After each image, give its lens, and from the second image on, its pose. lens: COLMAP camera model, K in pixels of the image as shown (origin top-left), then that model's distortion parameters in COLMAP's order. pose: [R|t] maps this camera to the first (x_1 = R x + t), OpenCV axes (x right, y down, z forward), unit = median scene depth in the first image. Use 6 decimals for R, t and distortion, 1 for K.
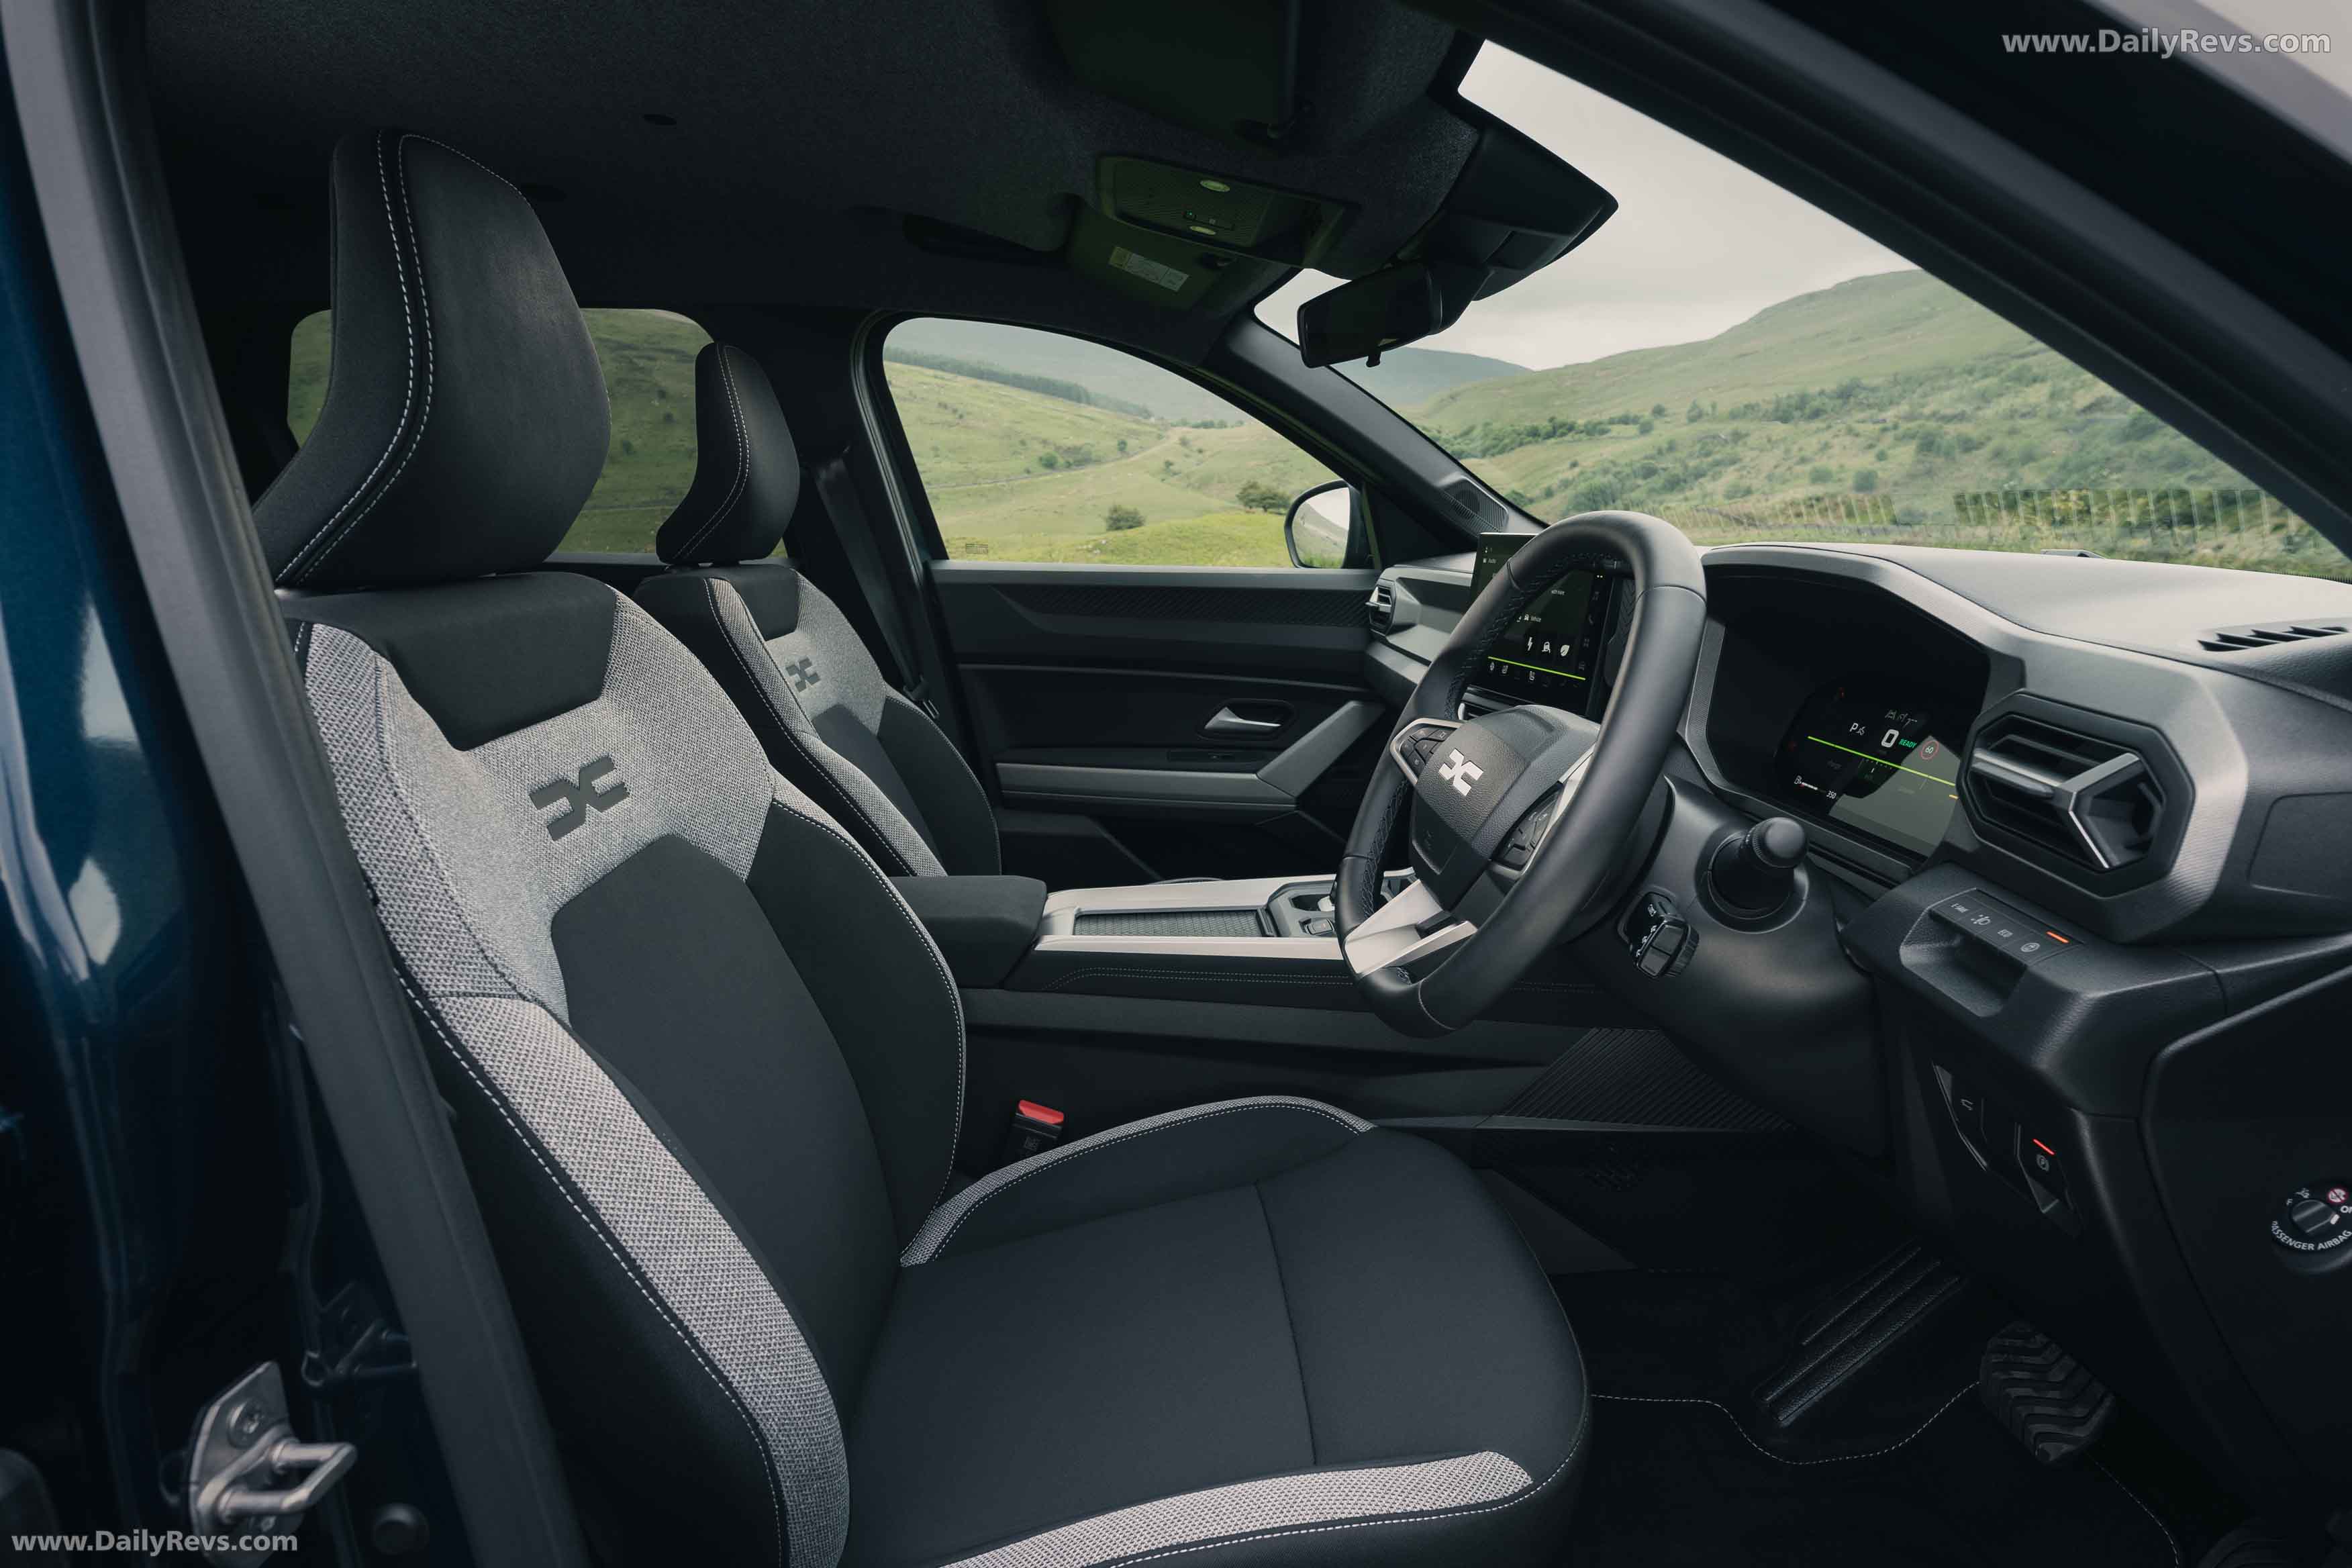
lens RADIAL K [[1199.9, 0, 1172.0], [0, 1199.9, 785.3], [0, 0, 1]] dist [-0.009664, 0.000212]
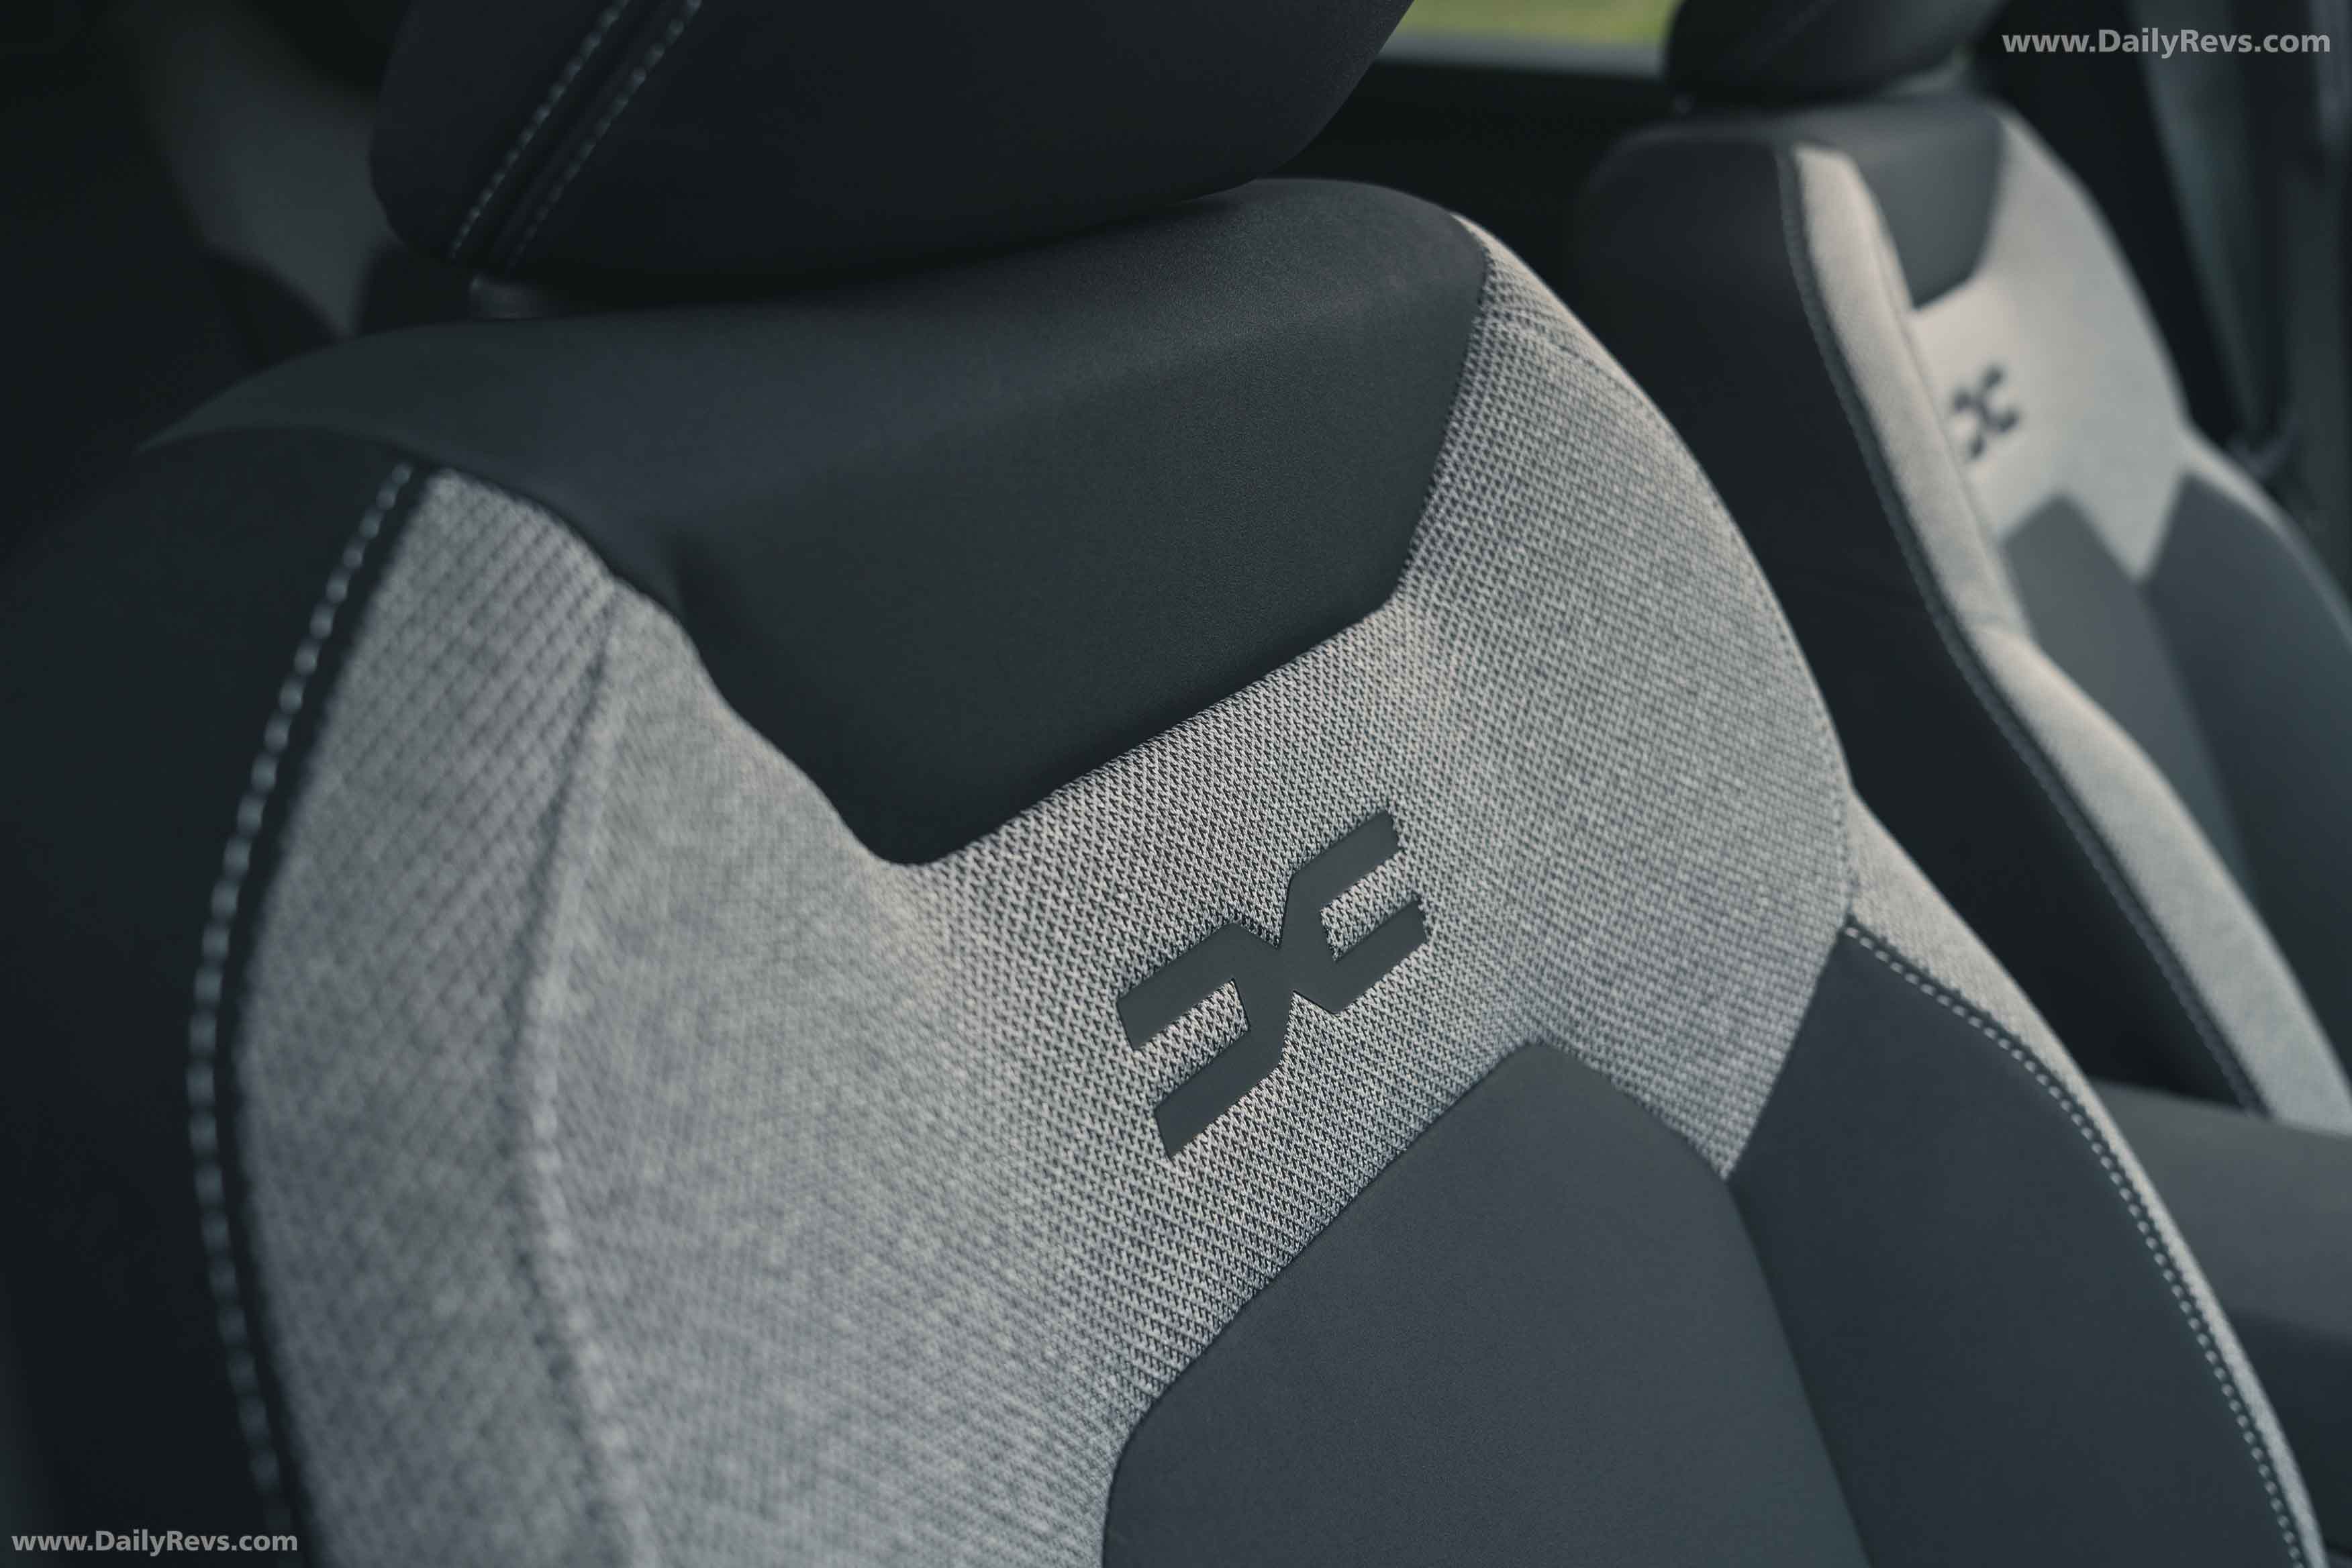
lens RADIAL K [[2423.8, 0, 1194.0], [0, 2423.8, 805.6], [0, 0, 1]] dist [0.019468, 0.000000]
pose [[0.838288, 0.182921, -0.513627, -0.148021], [-0.114037, 0.980029, 0.162905, -0.096854], [0.533168, -0.077990, 0.842407, 0.346698]]
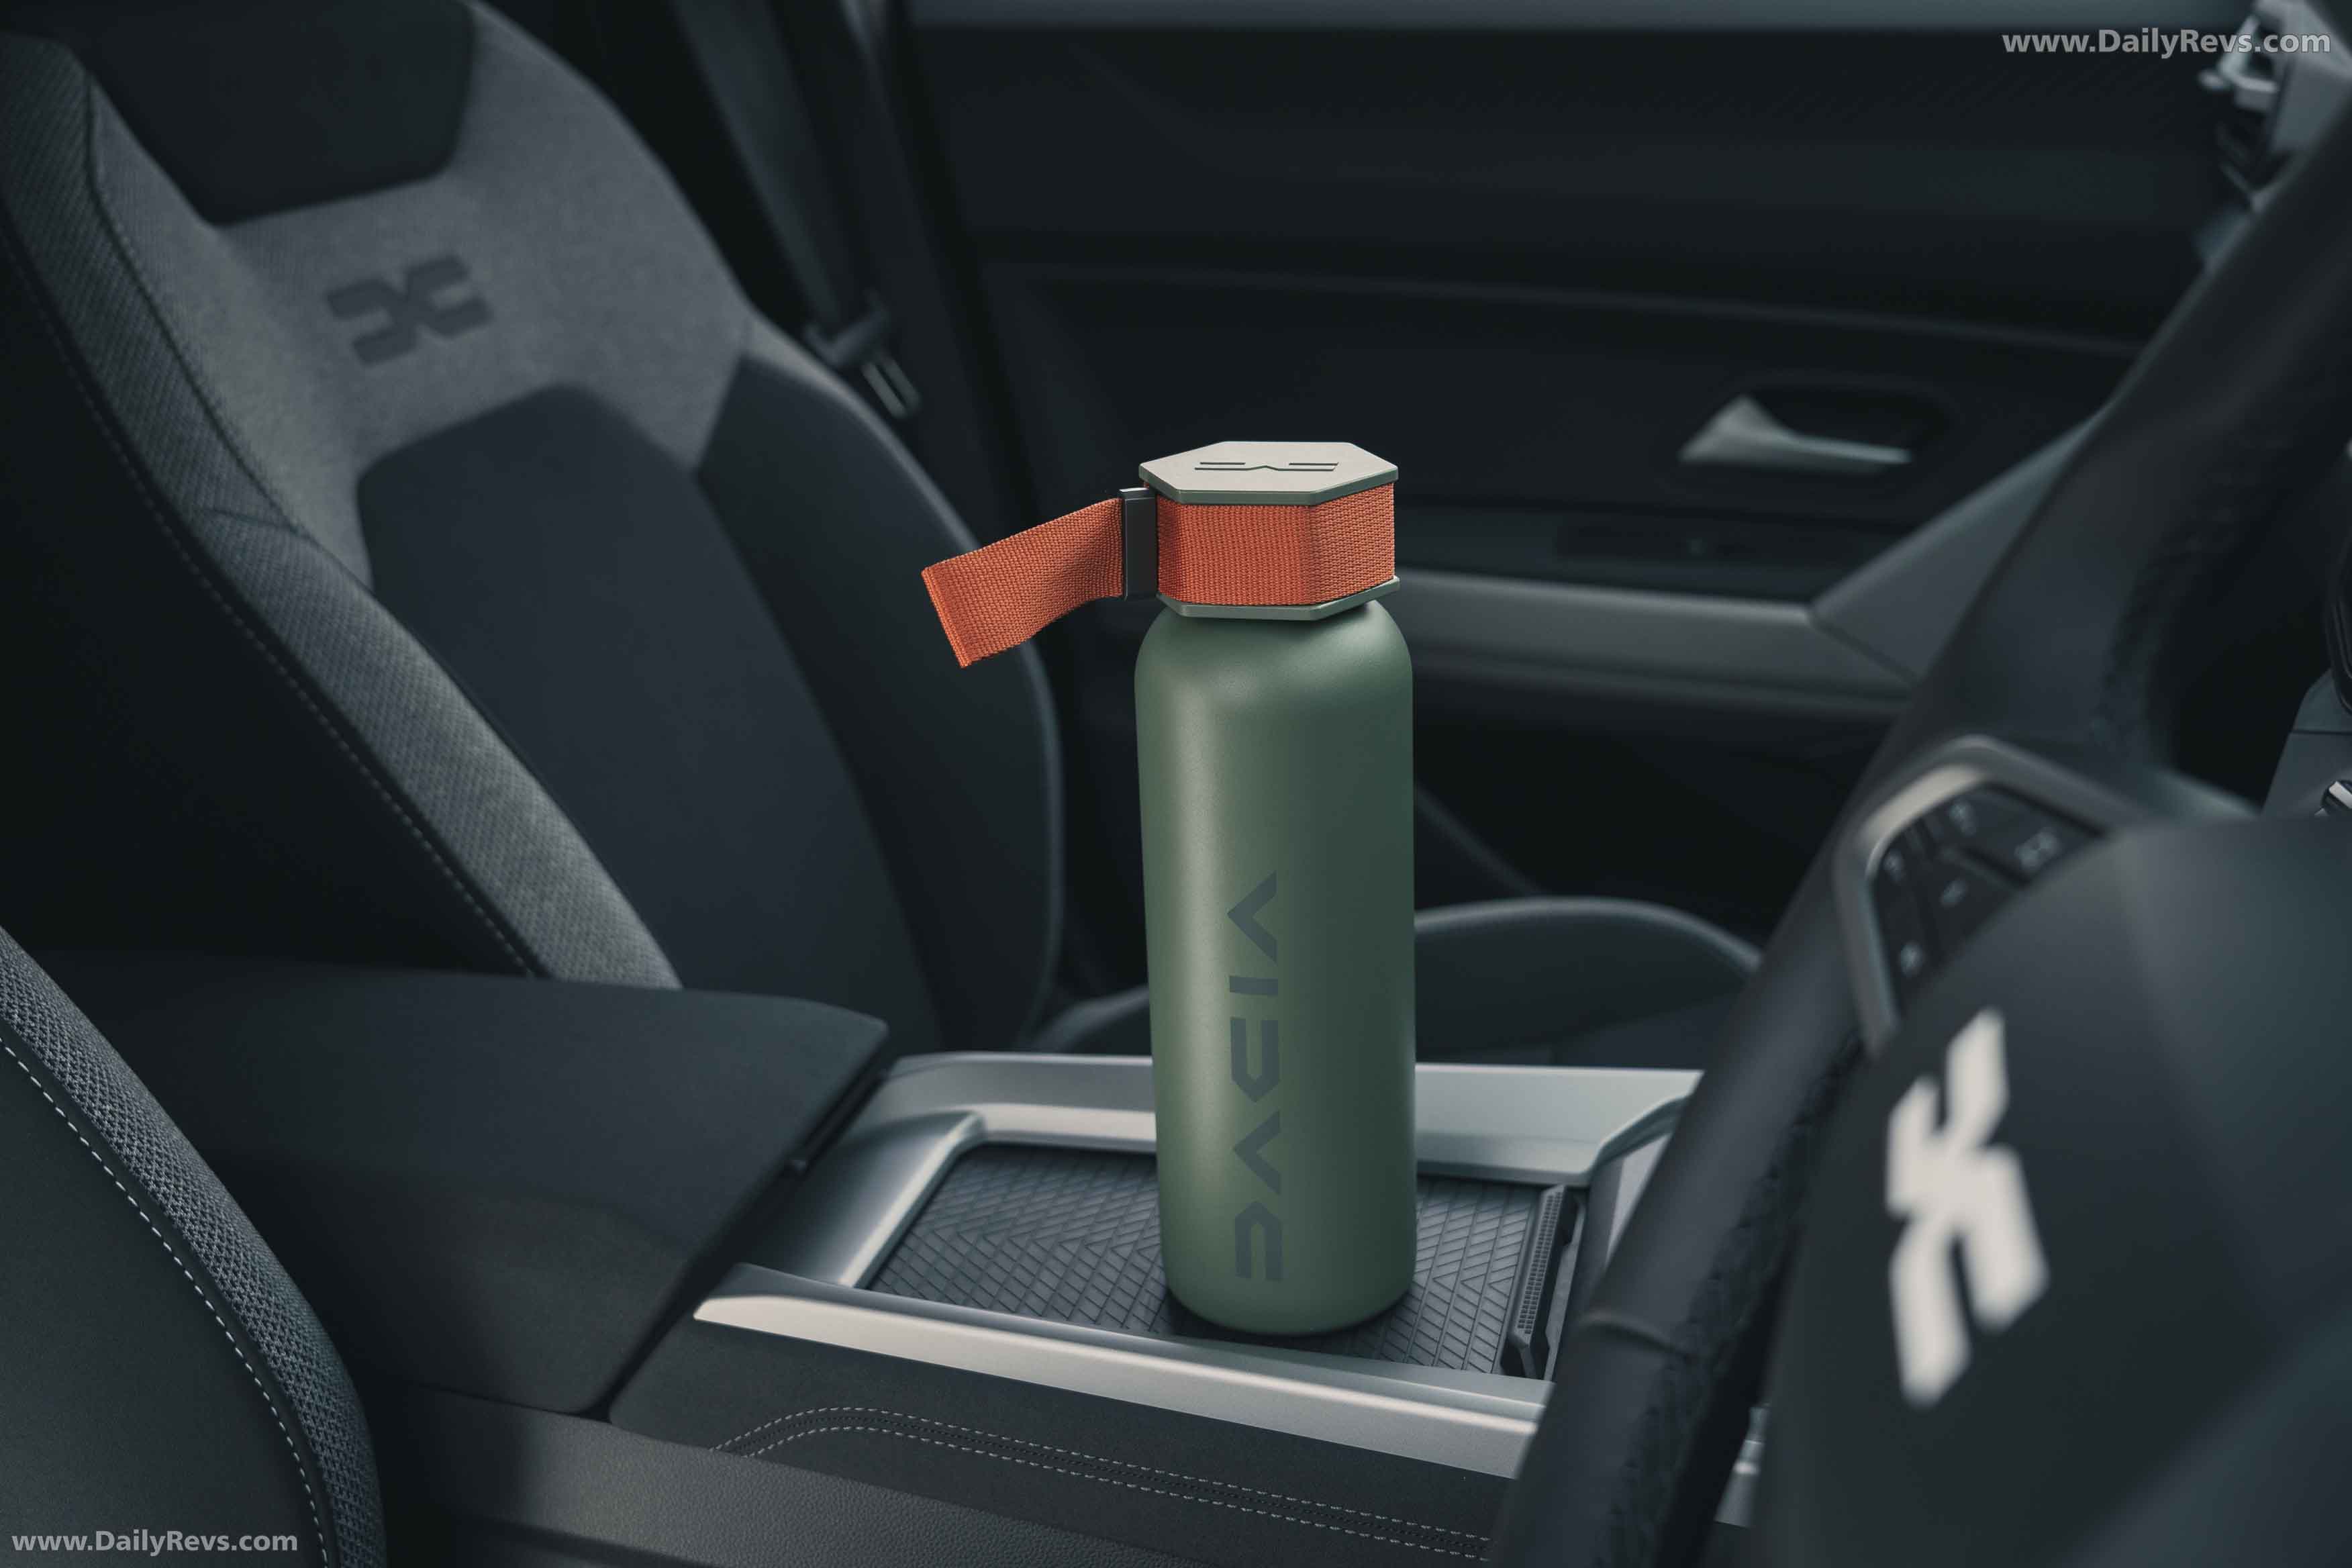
lens RADIAL K [[2530.4, 0, 1222.2], [0, 2530.4, 791.4], [0, 0, 1]] dist [0.036872, 0.000000]
pose [[0.957807, 0.070775, -0.278560, 0.200275], [-0.032148, 0.989506, 0.140870, -0.092245], [0.285607, -0.125971, 0.950031, 0.479312]]
